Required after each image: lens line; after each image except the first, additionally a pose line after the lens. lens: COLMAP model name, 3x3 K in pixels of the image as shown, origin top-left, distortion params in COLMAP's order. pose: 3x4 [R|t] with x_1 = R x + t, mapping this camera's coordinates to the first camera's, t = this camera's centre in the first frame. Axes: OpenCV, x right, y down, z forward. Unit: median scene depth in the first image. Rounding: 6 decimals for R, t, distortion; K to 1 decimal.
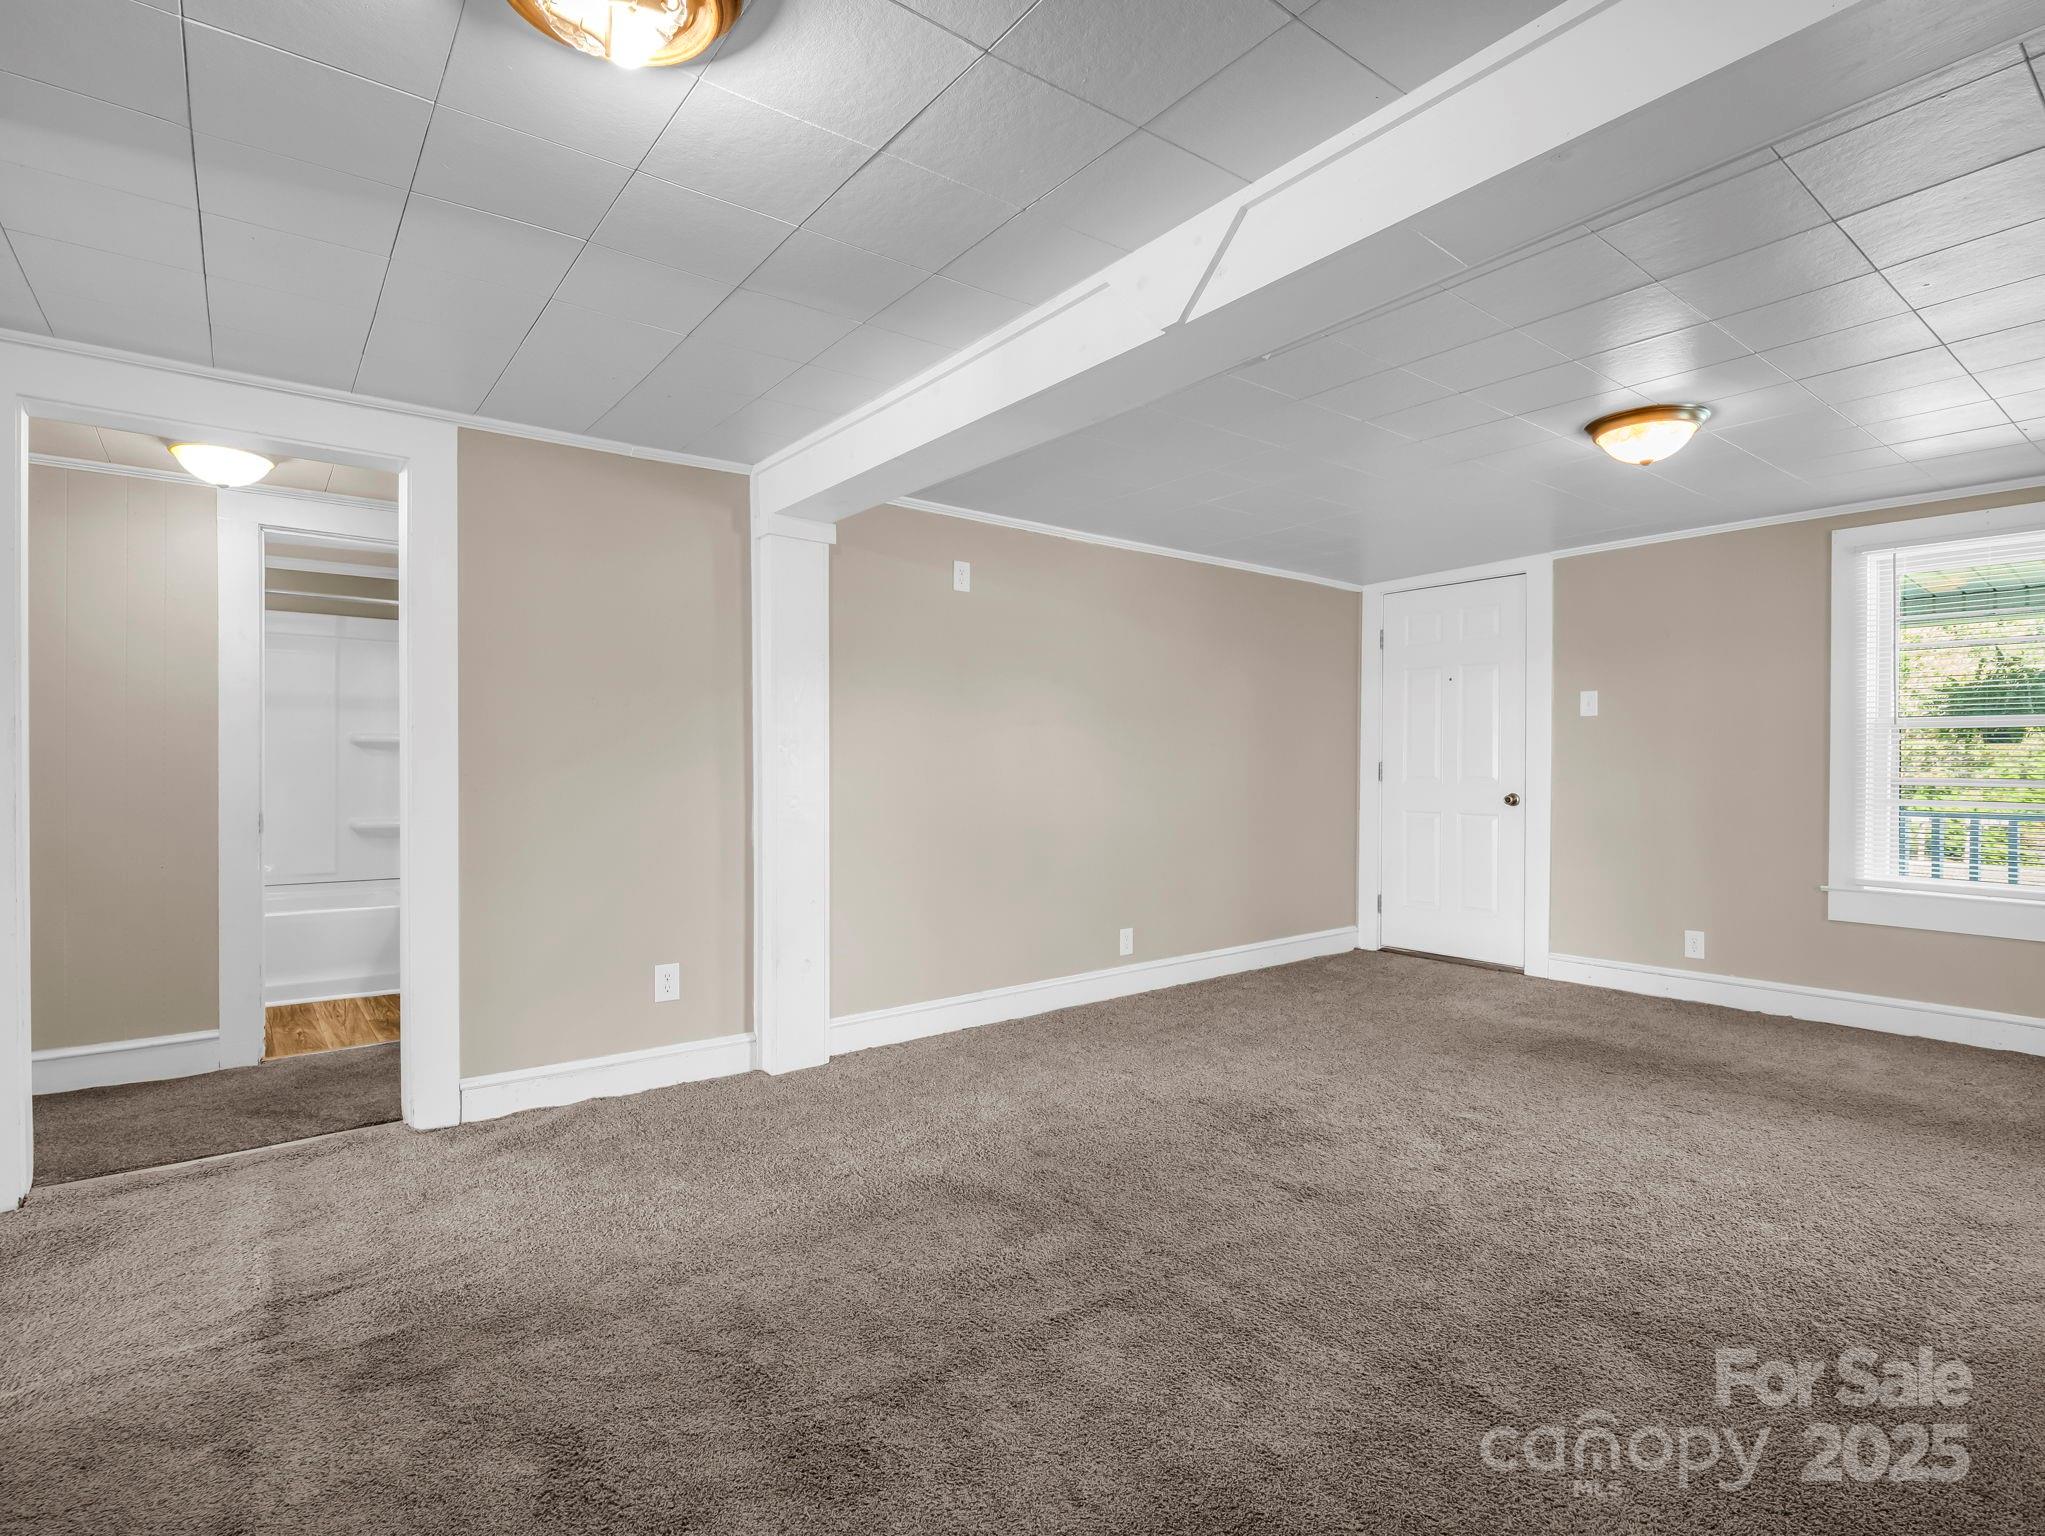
lens RADIAL K [[1013.7, 0, 1022.6], [0, 1013.7, 767.3], [0, 0, 1]] dist [-0.001176, 0.000224]
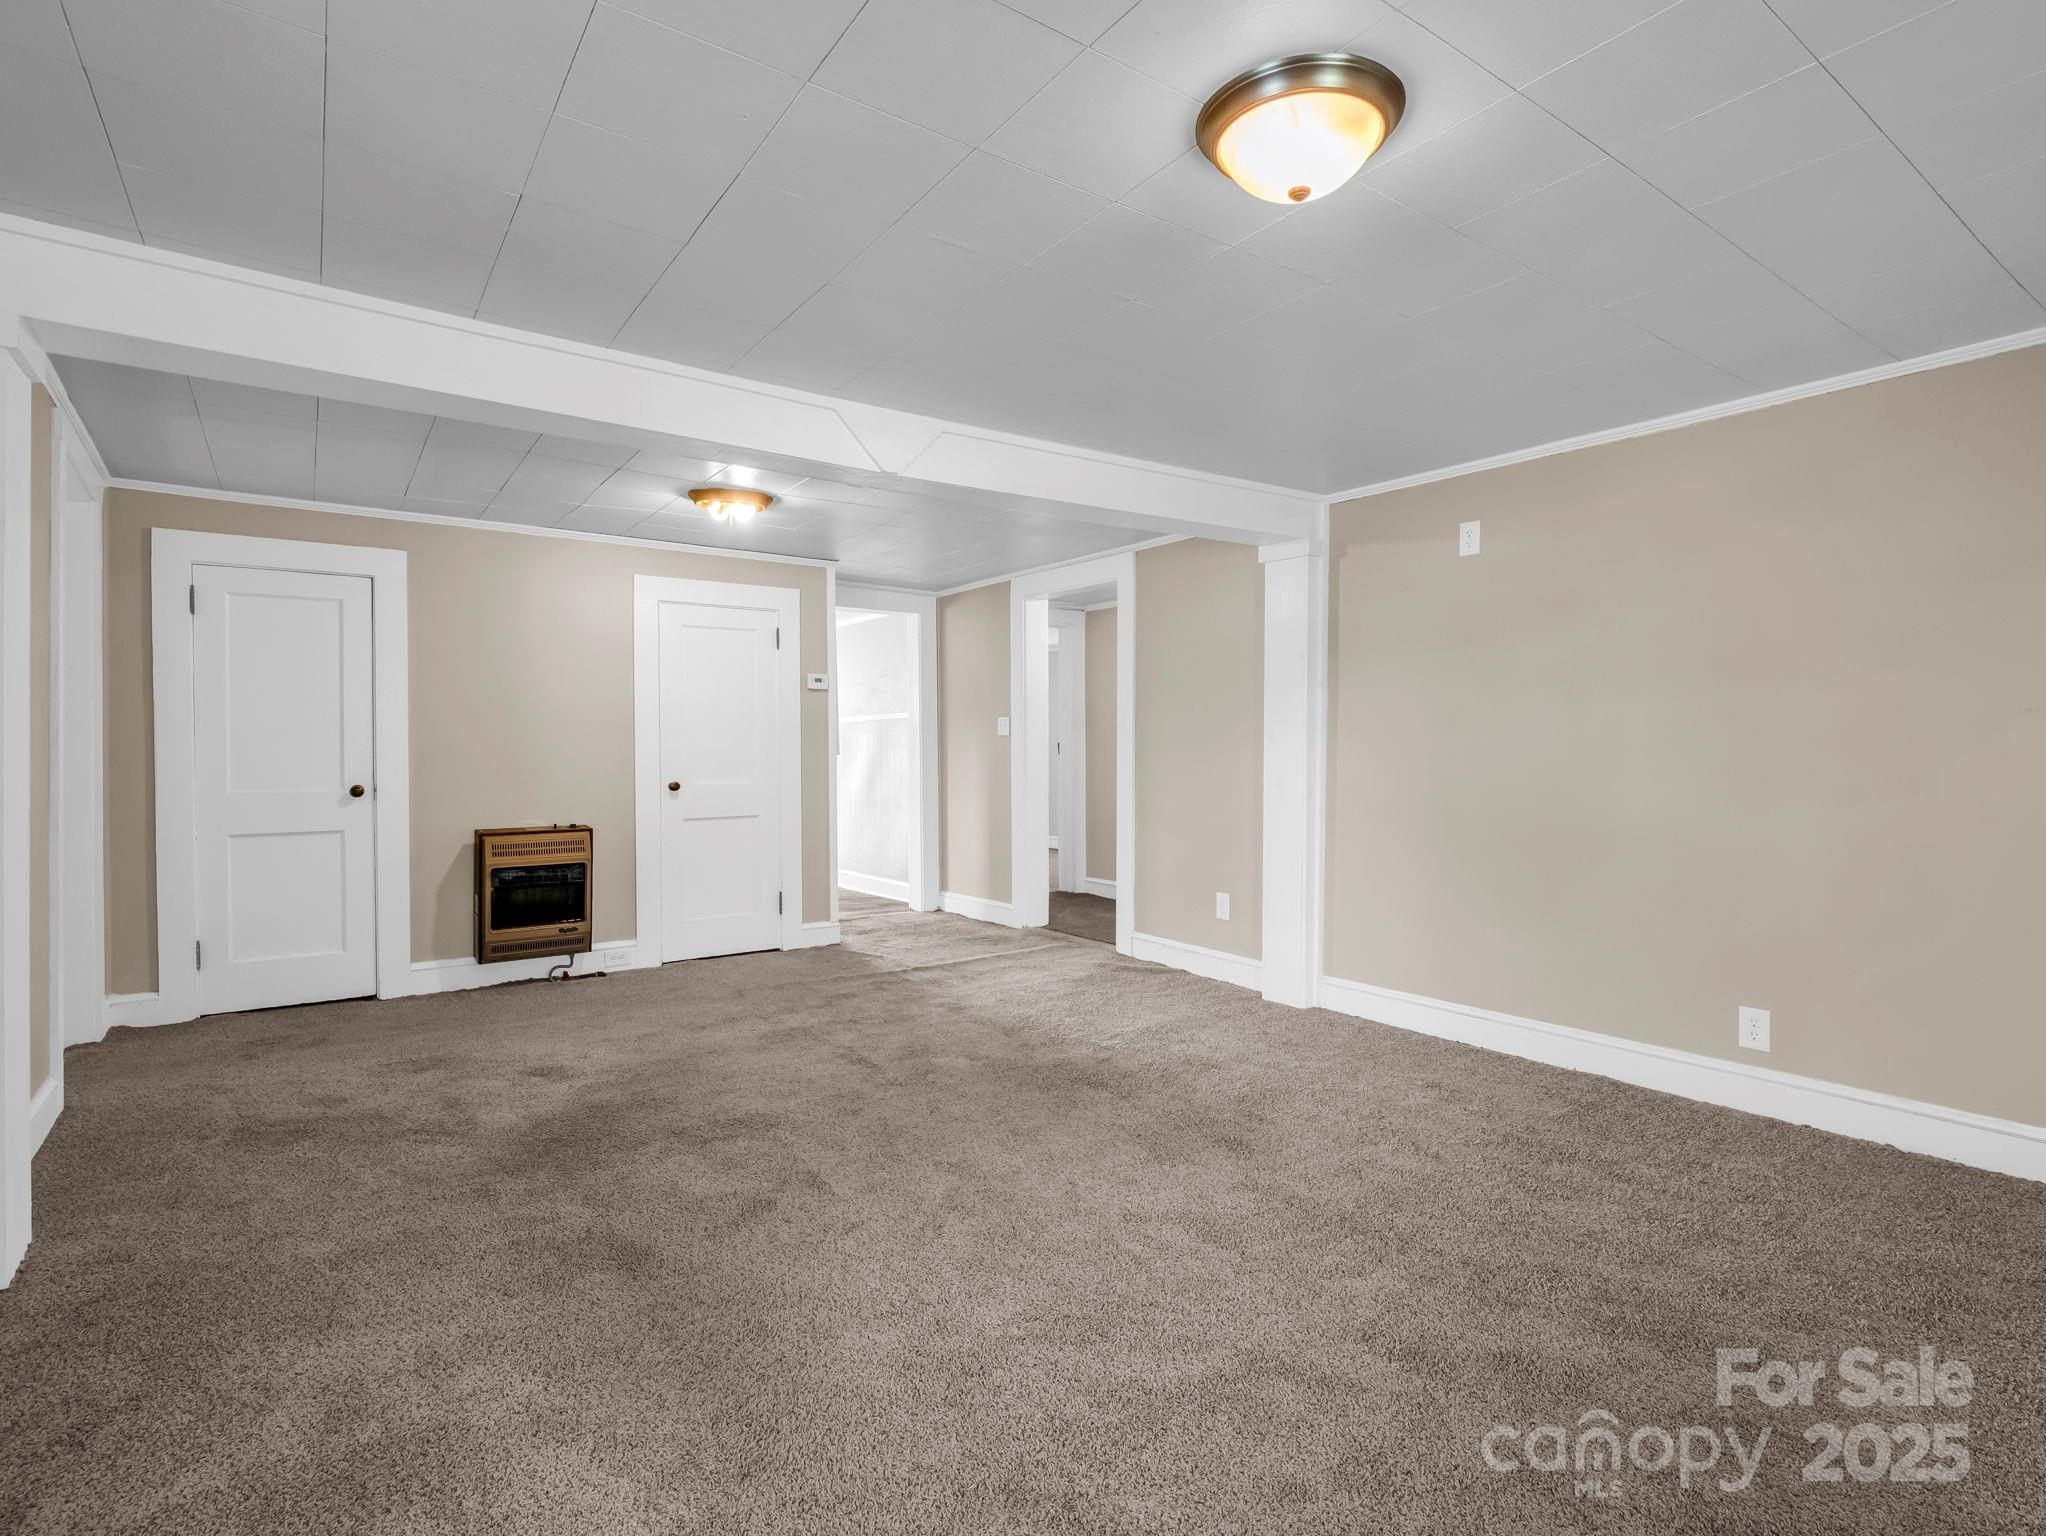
lens RADIAL K [[1014.2, 0, 1022.9], [0, 1014.2, 758.2], [0, 0, 1]] dist [-0.001176, 0.000224]
pose [[-0.034698, 0.009033, -0.999357, 0.930897], [-0.007599, 0.999928, 0.009302, 0.000187], [0.999369, 0.007917, -0.034626, 0.696616]]
